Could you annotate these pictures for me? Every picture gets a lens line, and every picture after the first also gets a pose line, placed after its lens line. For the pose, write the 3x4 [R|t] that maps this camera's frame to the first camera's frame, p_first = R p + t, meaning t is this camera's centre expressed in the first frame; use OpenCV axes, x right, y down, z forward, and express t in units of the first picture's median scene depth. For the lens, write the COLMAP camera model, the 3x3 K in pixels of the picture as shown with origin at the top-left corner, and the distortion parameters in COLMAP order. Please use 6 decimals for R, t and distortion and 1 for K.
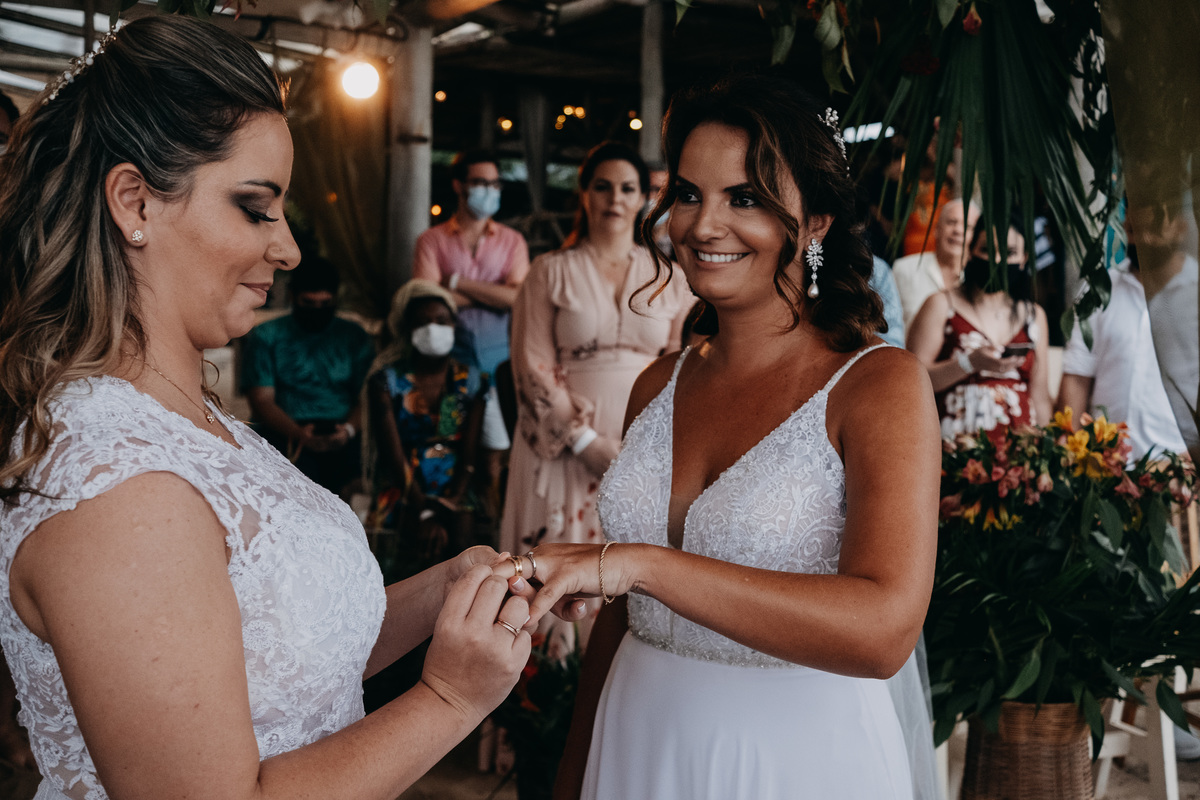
lens RADIAL K [[1388.4, 0, 605.0], [0, 1388.4, 396.1], [0, 0, 1]] dist [-0.026976, 0.000000]
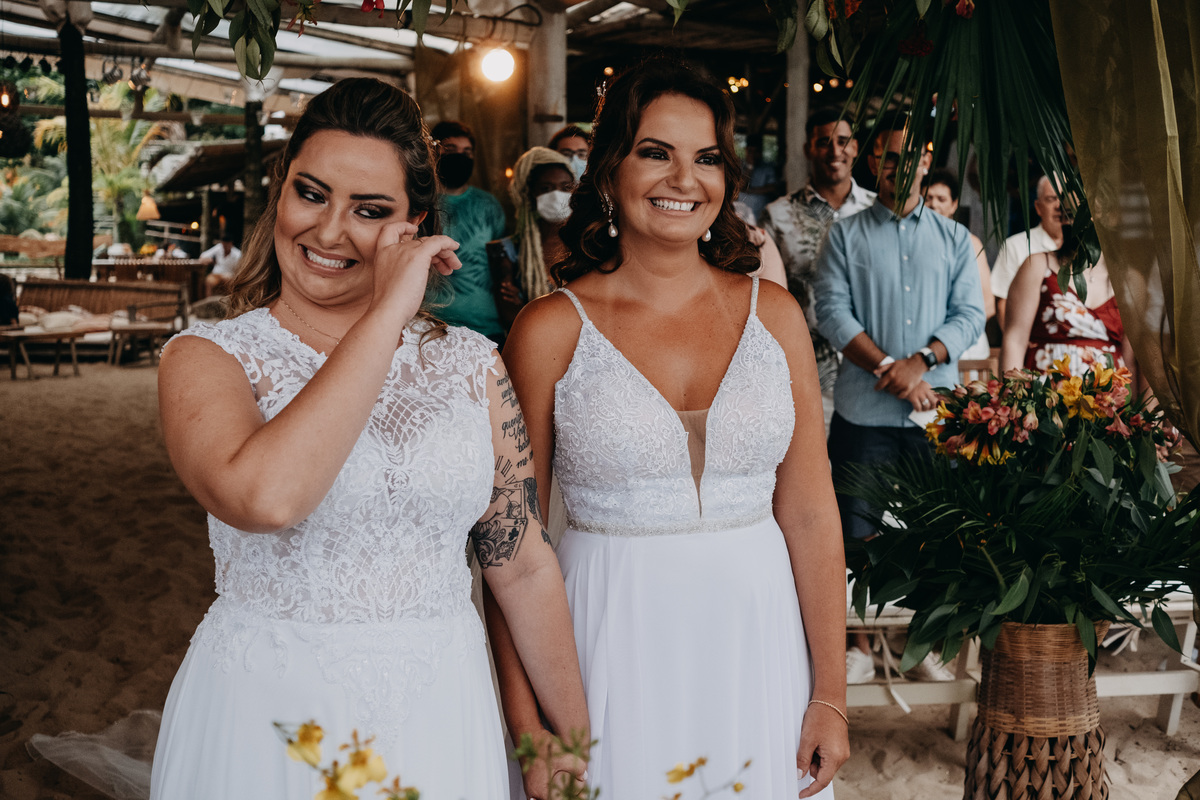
lens RADIAL K [[1388.4, 0, 591.7], [0, 1388.4, 388.4], [0, 0, 1]] dist [-0.026976, 0.000000]
pose [[0.989627, -0.003975, -0.143604, 0.123740], [0.006228, 0.999864, 0.015238, 0.016282], [0.143524, -0.015974, 0.989518, -0.140618]]
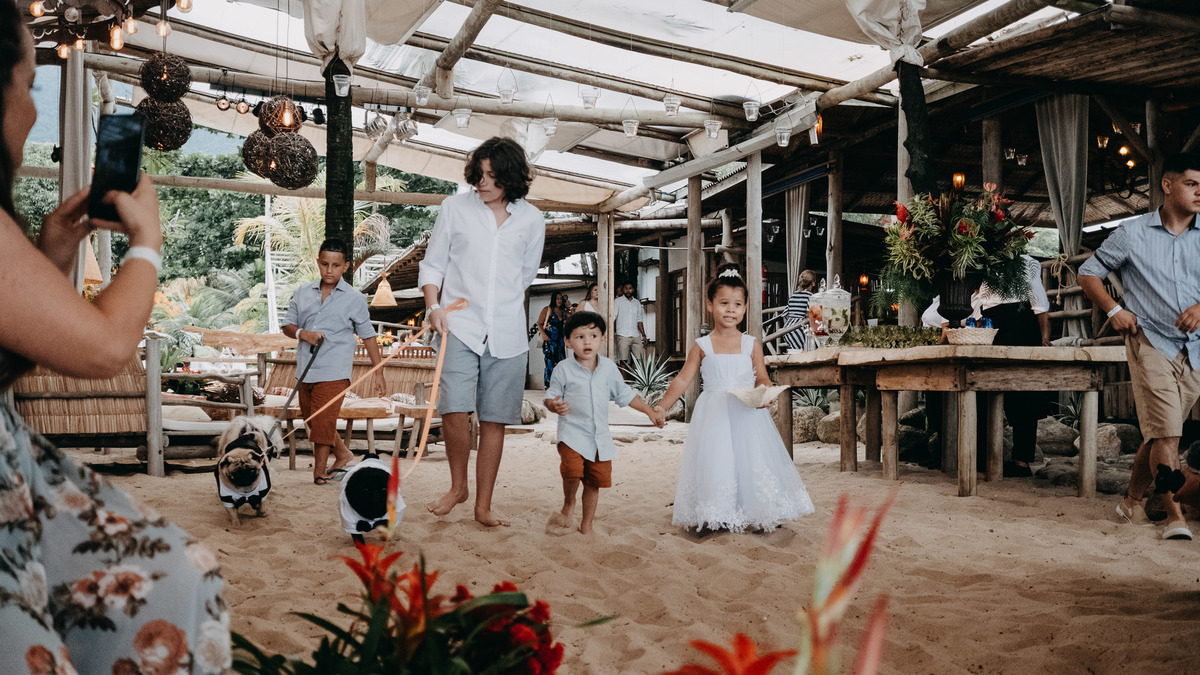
lens RADIAL K [[1377.6, 0, 593.0], [0, 1377.6, 337.5], [0, 0, 1]] dist [-0.033731, 0.000000]
pose [[0.971641, -0.018437, -0.235742, -0.966386], [-0.009127, 0.993289, -0.115299, 0.109738], [0.236286, 0.114181, 0.964952, 1.033399]]
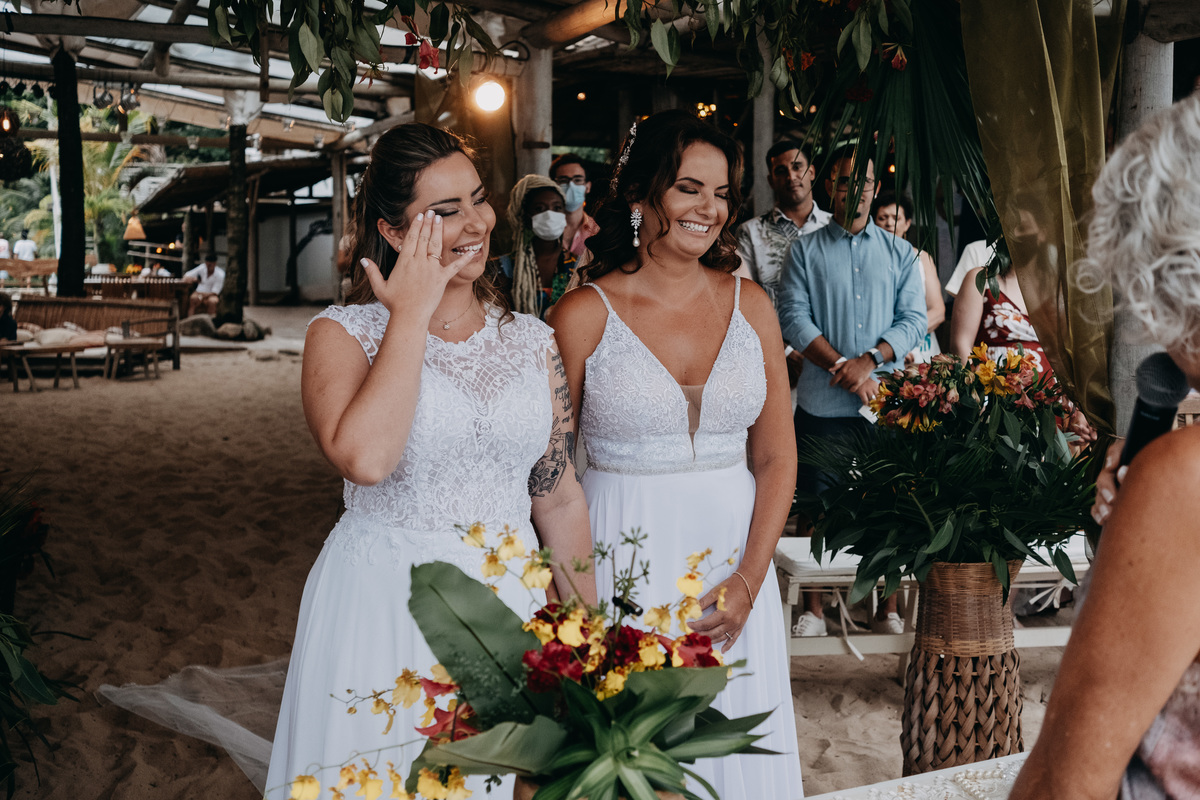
lens RADIAL K [[1388.4, 0, 583.1], [0, 1388.4, 389.3], [0, 0, 1]] dist [-0.026976, 0.000000]
pose [[0.991854, -0.008136, -0.127120, 0.122979], [0.008324, 0.999965, 0.000943, 0.049554], [0.127108, -0.001994, 0.991887, -0.395546]]
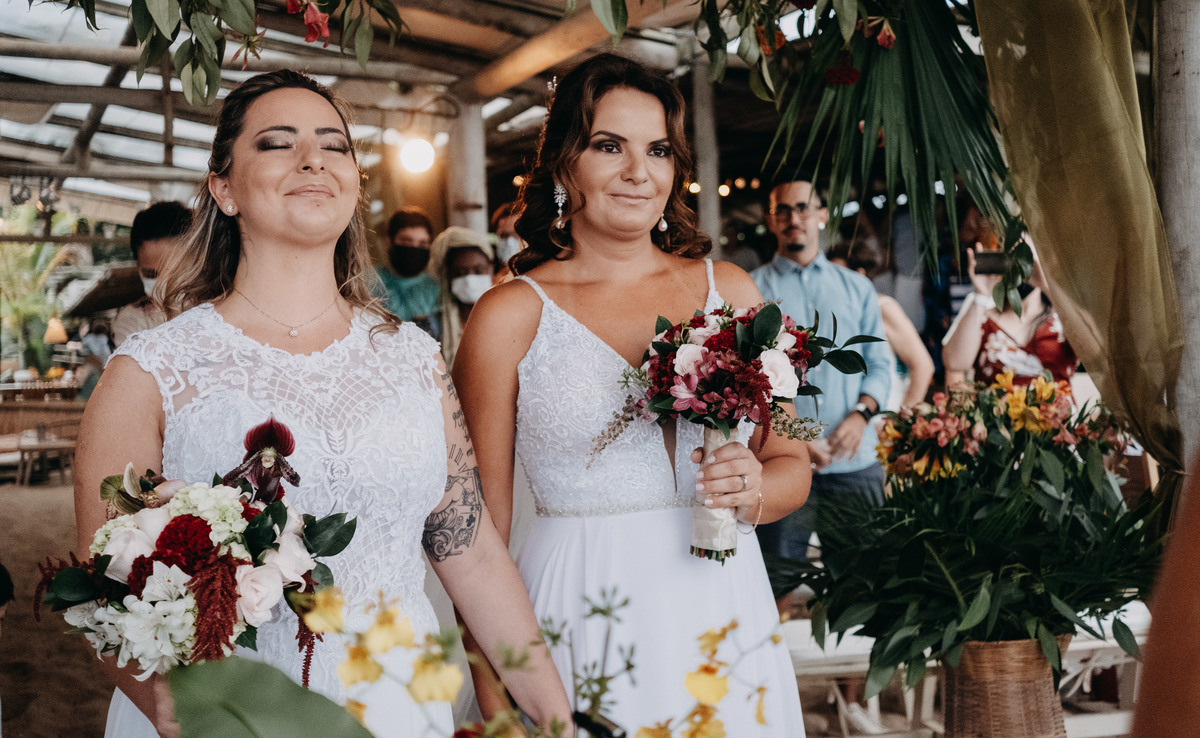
lens RADIAL K [[1393.2, 0, 579.8], [0, 1393.2, 339.7], [0, 0, 1]] dist [-0.024279, 0.000000]
pose [[0.994694, -0.055302, -0.086747, 0.094339], [0.046309, 0.993658, -0.102464, 0.085133], [0.091863, 0.097903, 0.990947, -0.140550]]
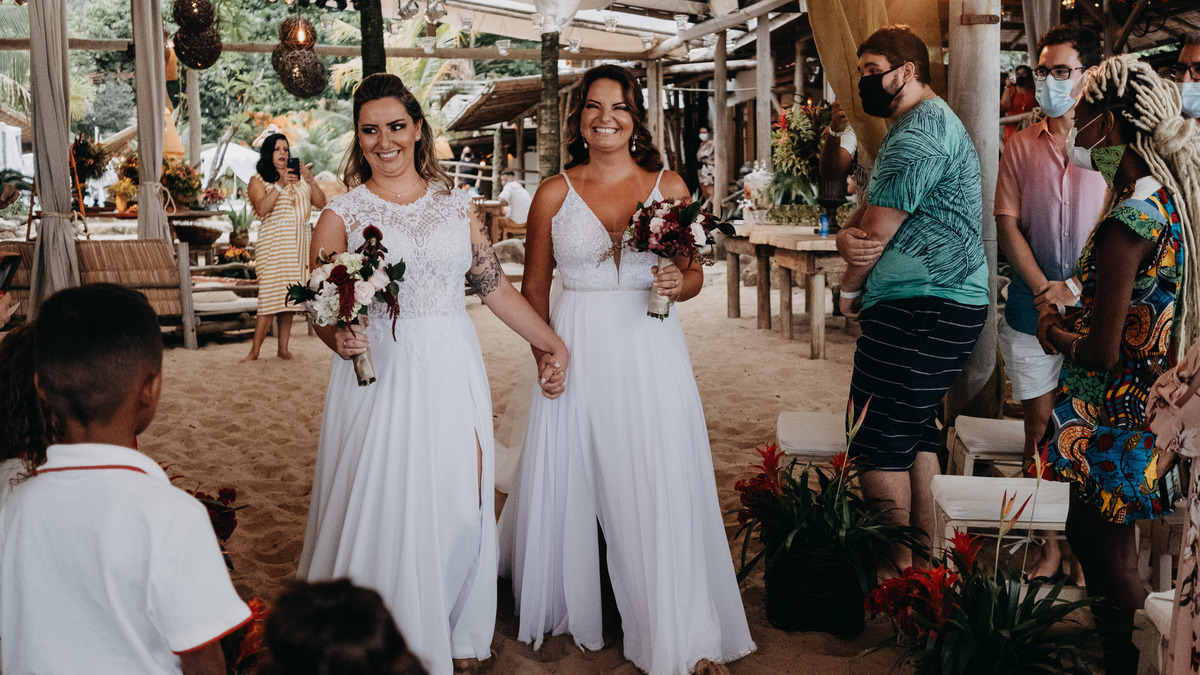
lens RADIAL K [[1377.6, 0, 598.5], [0, 1377.6, 327.2], [0, 0, 1]] dist [-0.033731, 0.000000]
pose [[0.945011, -0.000834, -0.327036, -0.229757], [0.007459, 0.999792, 0.019004, -0.059548], [0.326952, -0.020398, 0.944821, 0.440183]]
